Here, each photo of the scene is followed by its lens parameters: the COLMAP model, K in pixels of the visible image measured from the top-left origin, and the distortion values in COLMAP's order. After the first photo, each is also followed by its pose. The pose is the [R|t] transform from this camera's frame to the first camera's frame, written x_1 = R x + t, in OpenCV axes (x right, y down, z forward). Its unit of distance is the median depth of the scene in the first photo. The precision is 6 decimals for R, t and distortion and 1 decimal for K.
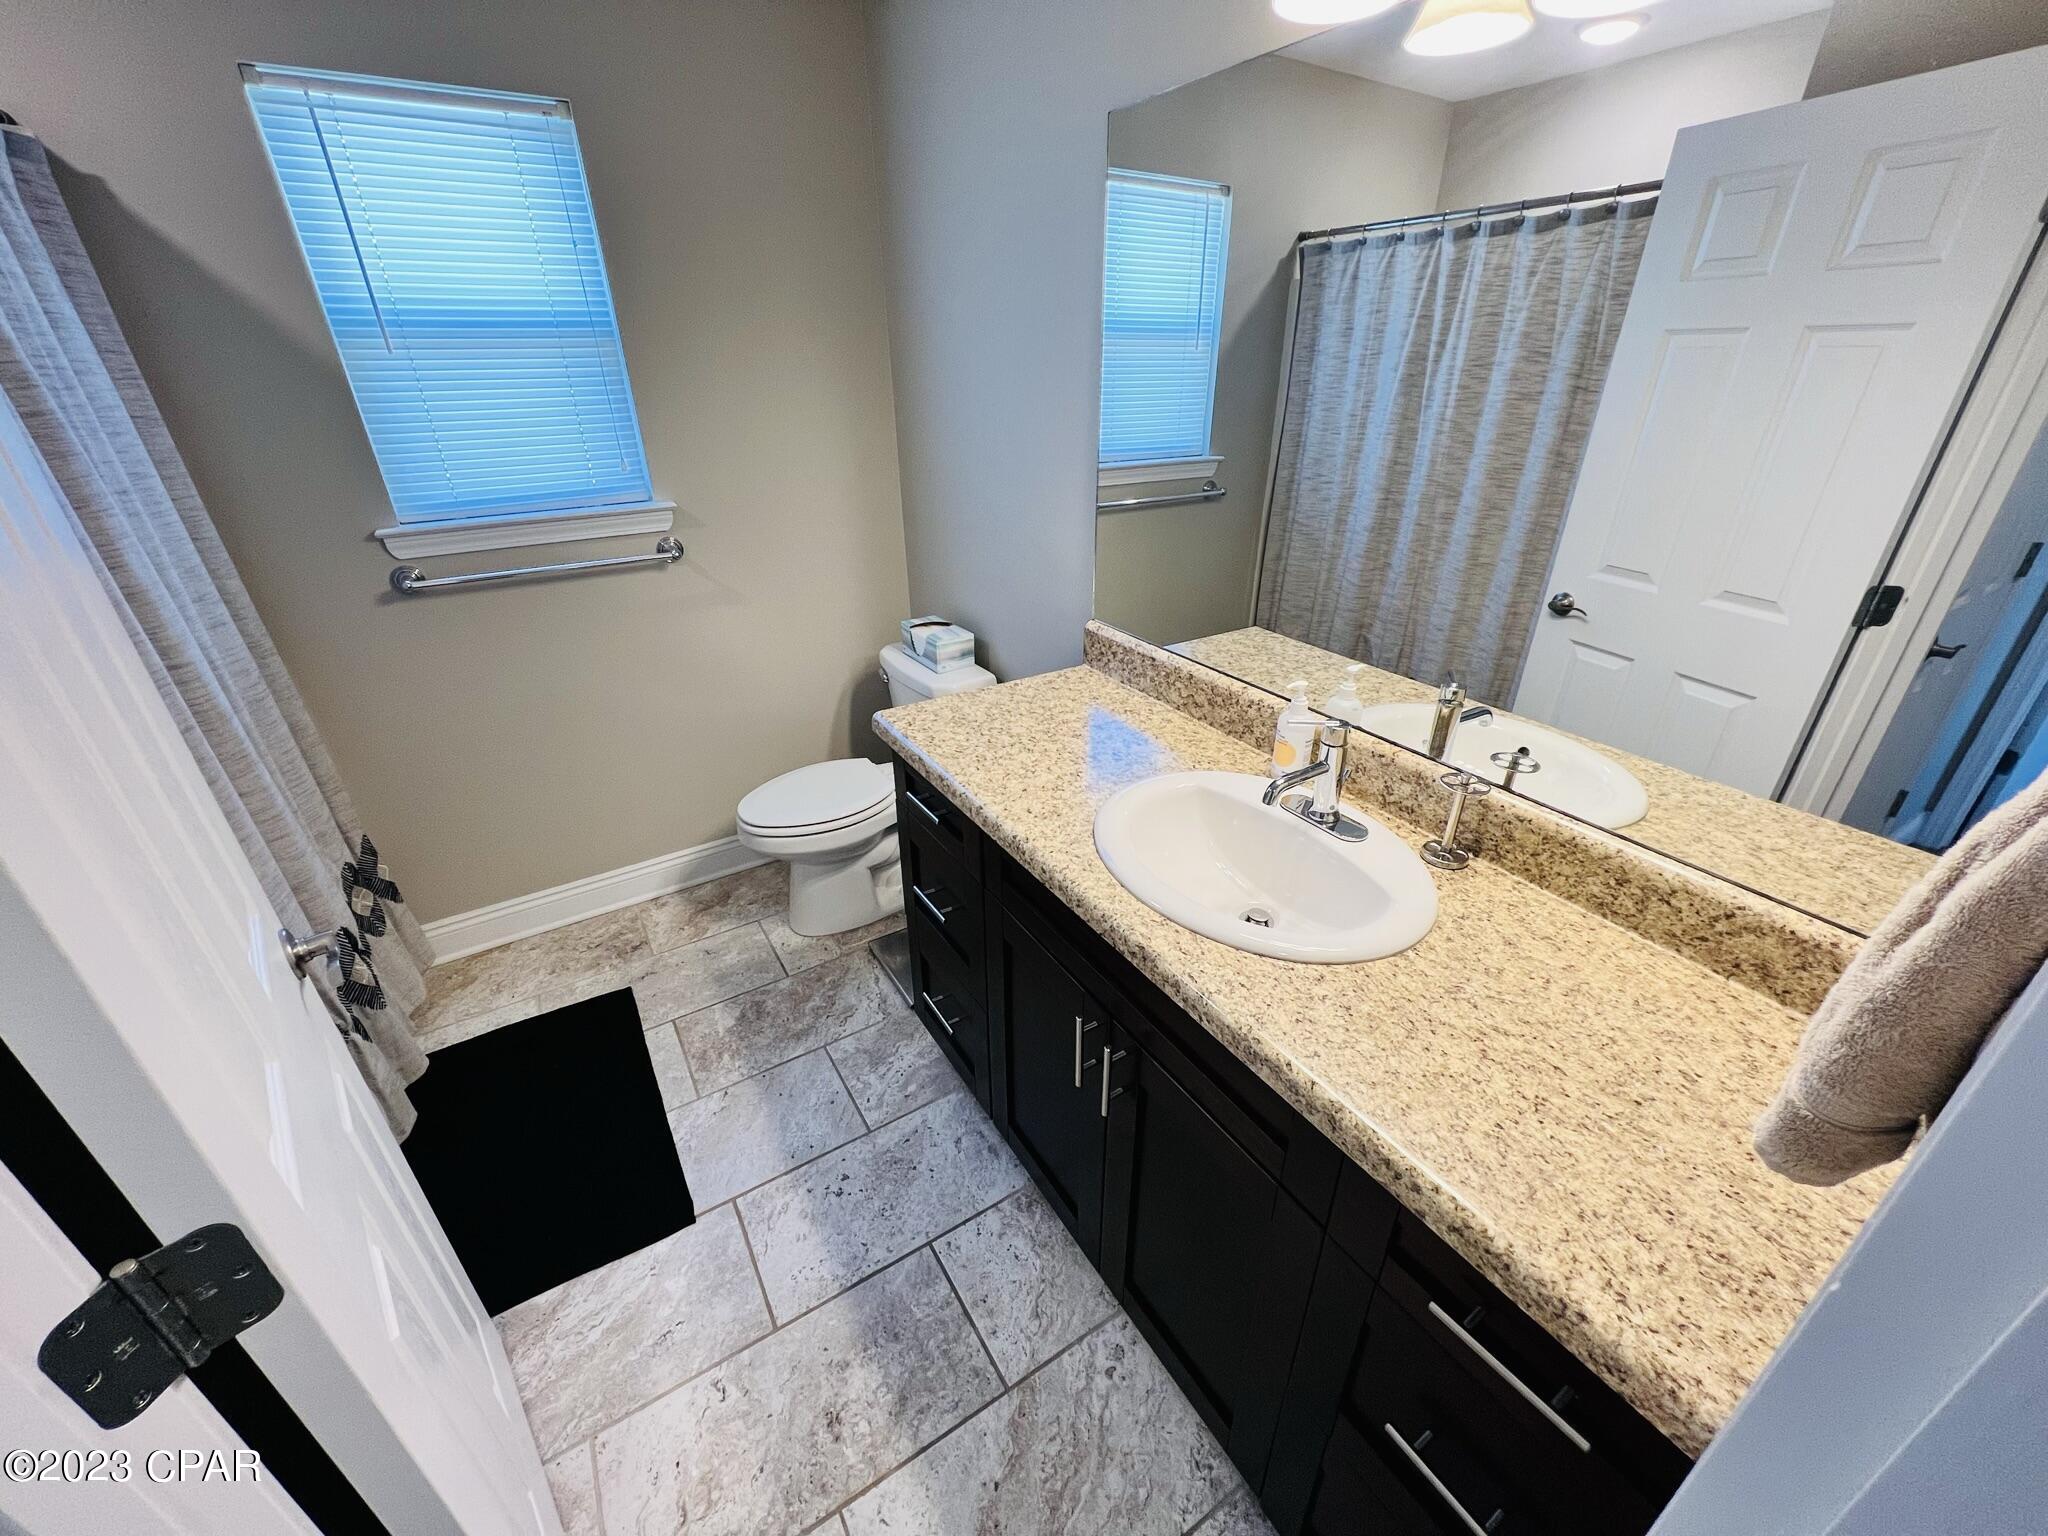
lens RADIAL K [[816.9, 0, 1029.9], [0, 816.9, 768.7], [0, 0, 1]] dist [-0.000631, -0.000156]
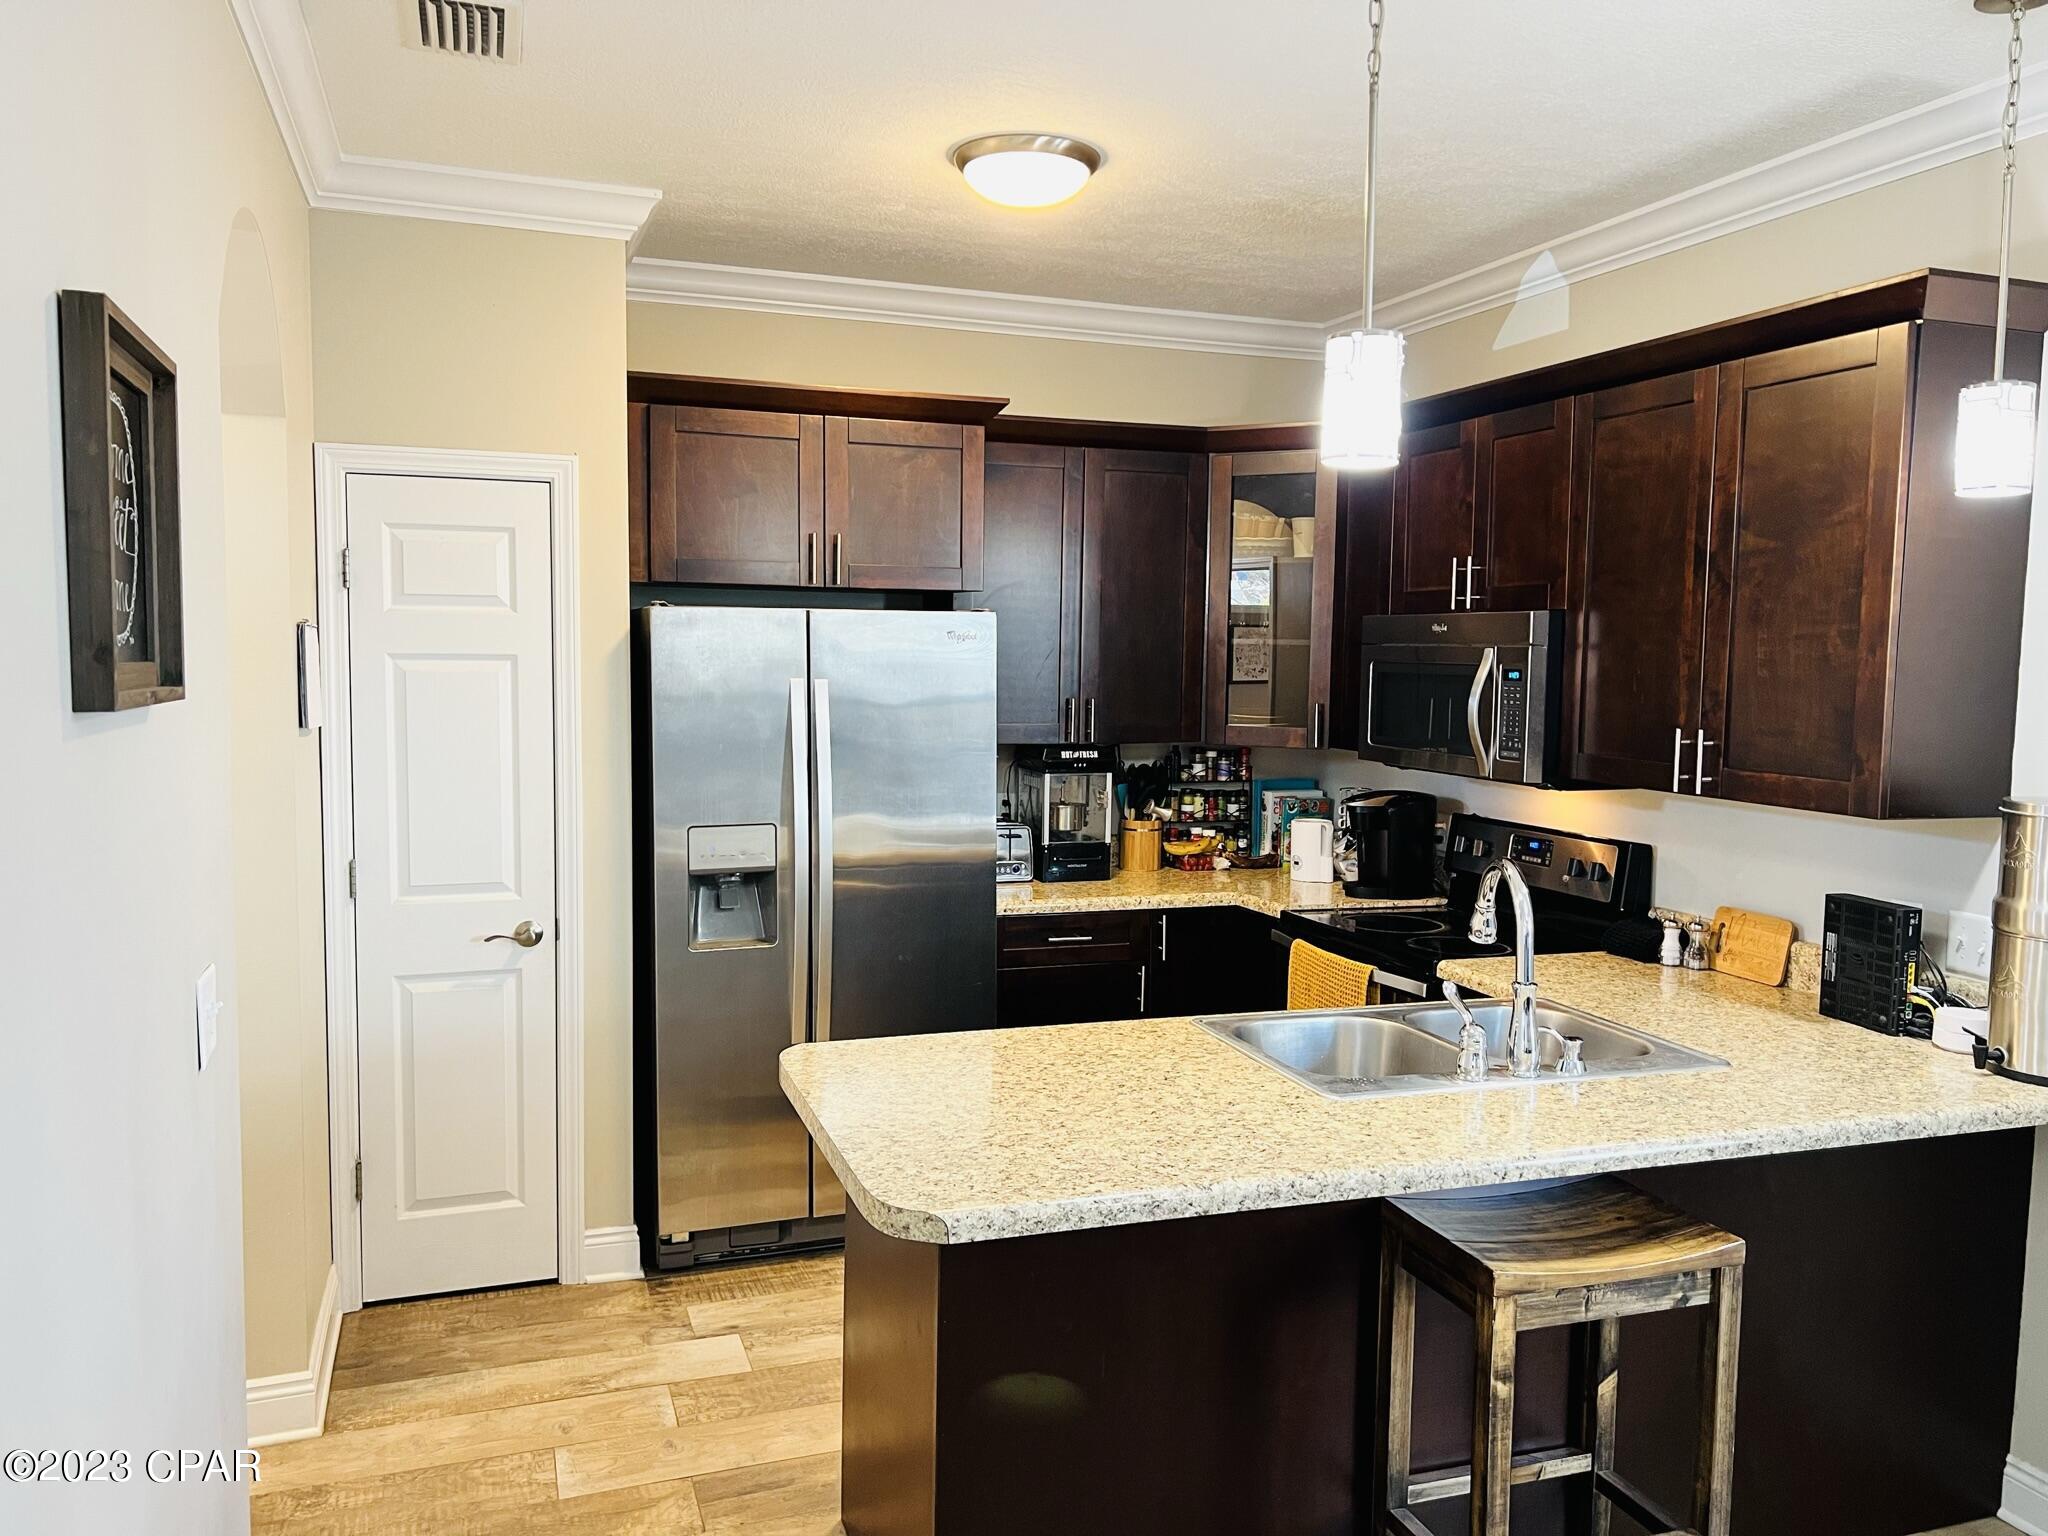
lens RADIAL K [[1537.2, 0, 1030.5], [0, 1537.2, 770.3], [0, 0, 1]] dist [0.061497, -0.053692]
pose [[0.222776, -0.059038, 0.973080, -1.431501], [0.427554, 0.902962, -0.043100, -0.350126], [-0.876110, 0.425647, 0.226400, 0.630810]]
